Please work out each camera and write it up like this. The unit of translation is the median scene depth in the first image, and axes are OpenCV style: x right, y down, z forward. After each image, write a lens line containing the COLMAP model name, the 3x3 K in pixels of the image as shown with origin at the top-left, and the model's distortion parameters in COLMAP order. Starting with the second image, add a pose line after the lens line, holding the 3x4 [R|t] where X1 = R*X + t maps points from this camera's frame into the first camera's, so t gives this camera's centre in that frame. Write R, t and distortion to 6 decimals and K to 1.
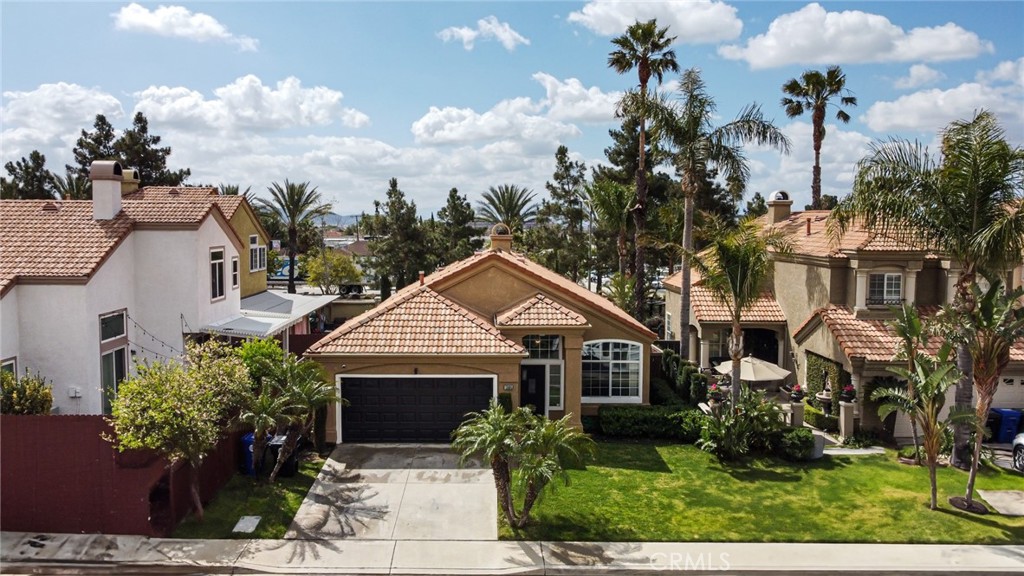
lens RADIAL K [[786.1, 0, 501.5], [0, 786.1, 286.9], [0, 0, 1]] dist [0.012081, -0.002604]
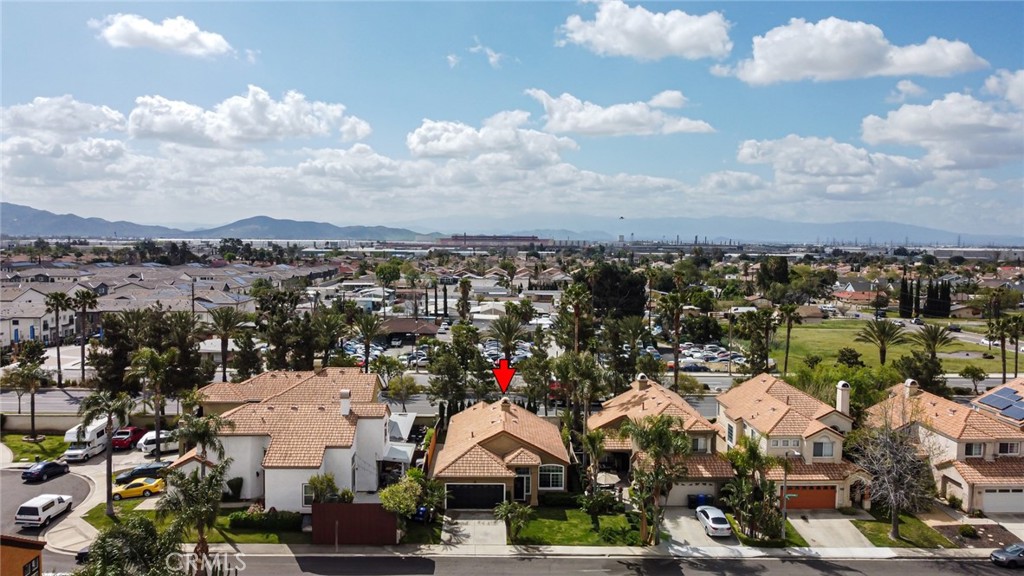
lens RADIAL K [[786.1, 0, 501.5], [0, 786.1, 286.9], [0, 0, 1]] dist [0.012081, -0.002604]
pose [[0.999964, 0.001844, 0.008260, -0.042051], [-0.001746, 0.999929, -0.011829, -0.527656], [-0.008281, 0.011814, 0.999896, -1.693445]]
